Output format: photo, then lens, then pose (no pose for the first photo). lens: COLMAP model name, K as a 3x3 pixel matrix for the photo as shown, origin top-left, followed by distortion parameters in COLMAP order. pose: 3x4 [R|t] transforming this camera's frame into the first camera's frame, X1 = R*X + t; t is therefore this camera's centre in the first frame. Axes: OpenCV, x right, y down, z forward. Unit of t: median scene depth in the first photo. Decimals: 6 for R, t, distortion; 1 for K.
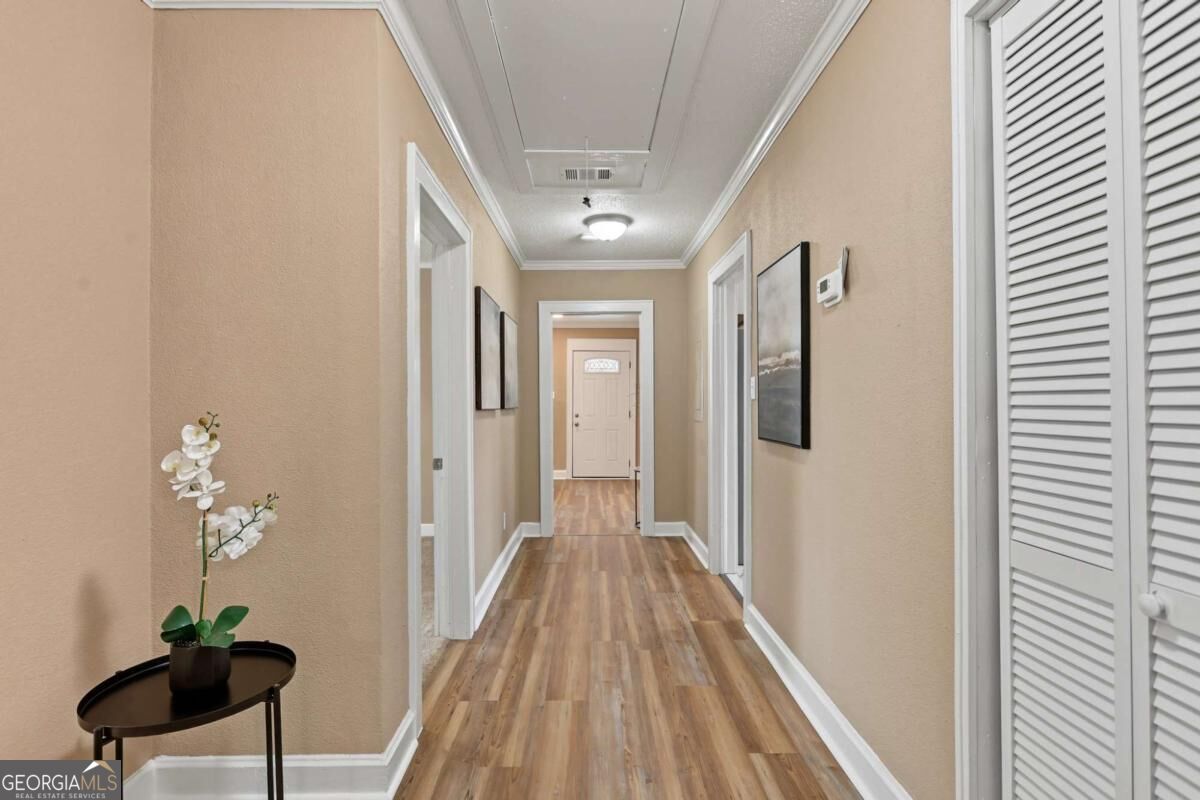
lens RADIAL K [[578.7, 0, 601.9], [0, 578.7, 403.1], [0, 0, 1]] dist [-0.002522, 0.002819]
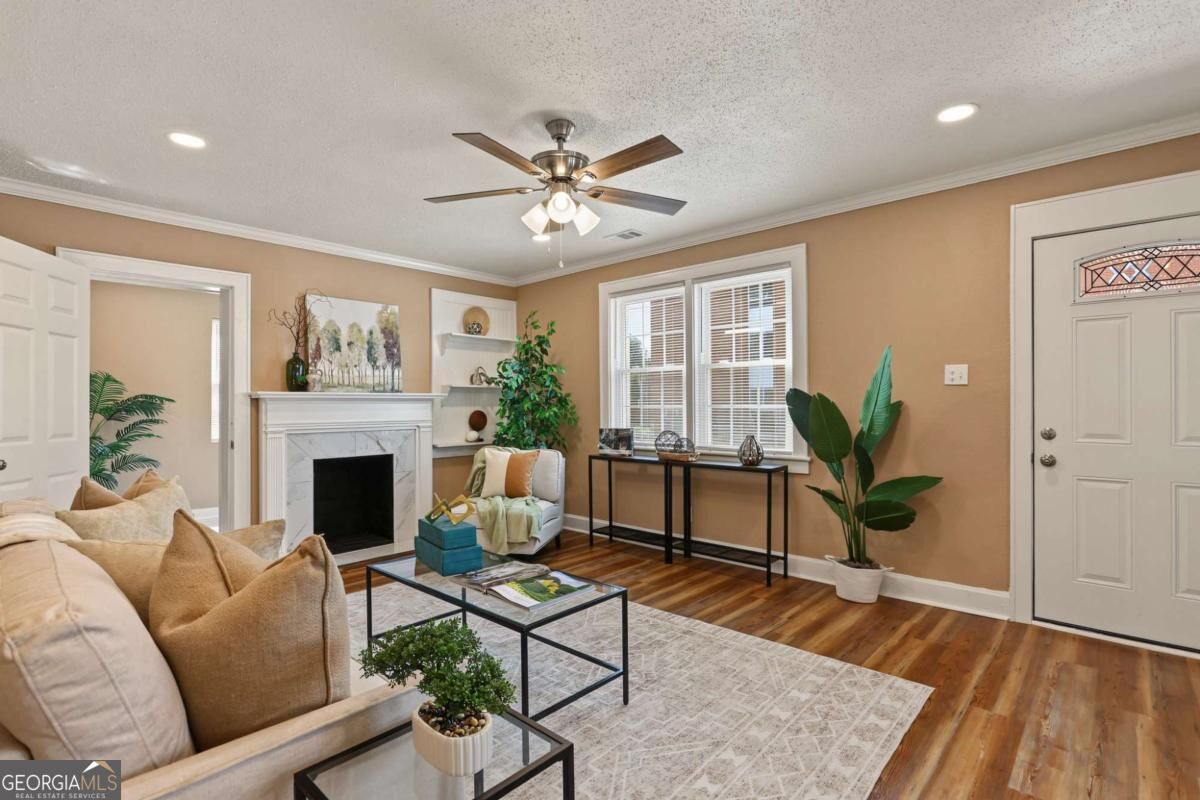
lens RADIAL K [[578.7, 0, 598.8], [0, 578.7, 399.9], [0, 0, 1]] dist [-0.002522, 0.002819]
pose [[0.734625, -0.009974, -0.678400, -0.017799], [0.002886, 0.999929, -0.011575, 0.011709], [0.678468, 0.006545, 0.734601, 1.439056]]
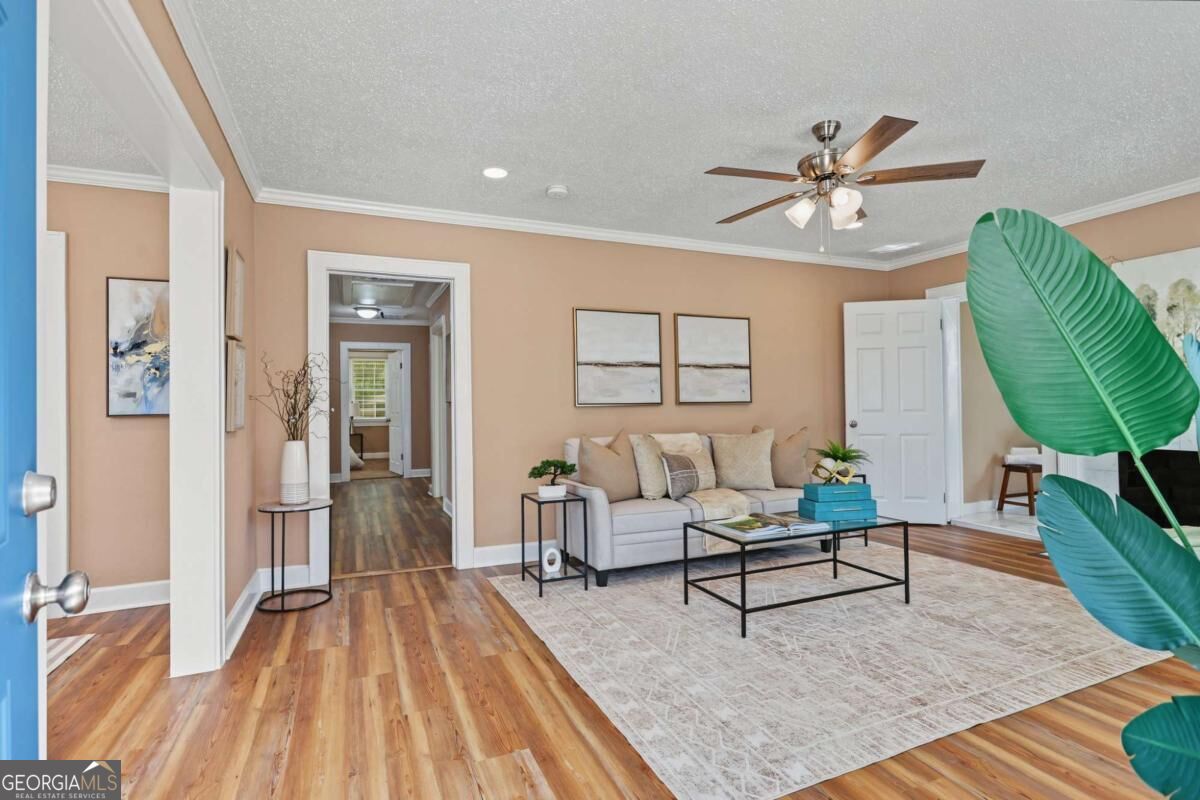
lens RADIAL K [[578.7, 0, 591.4], [0, 578.7, 395.9], [0, 0, 1]] dist [-0.002522, 0.002819]
pose [[-0.928856, 0.009932, -0.370308, 0.043699], [0.017022, 0.999729, -0.015883, 0.025708], [0.370050, -0.021057, -0.928773, 2.635517]]
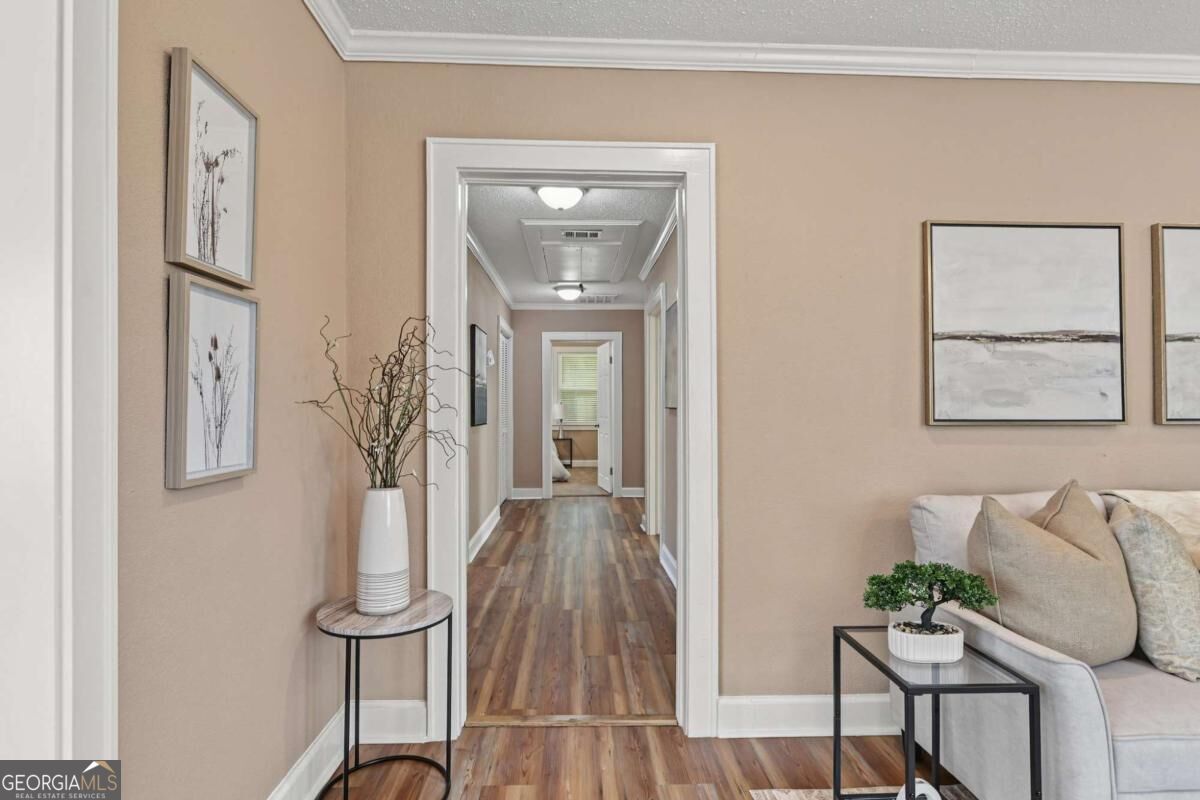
lens RADIAL K [[578.7, 0, 598.5], [0, 578.7, 397.1], [0, 0, 1]] dist [-0.002522, 0.002819]
pose [[-0.999724, 0.003442, -0.023260, -0.026797], [0.003817, 0.999863, -0.016100, 0.007069], [0.023201, -0.016185, -0.999600, 2.068282]]
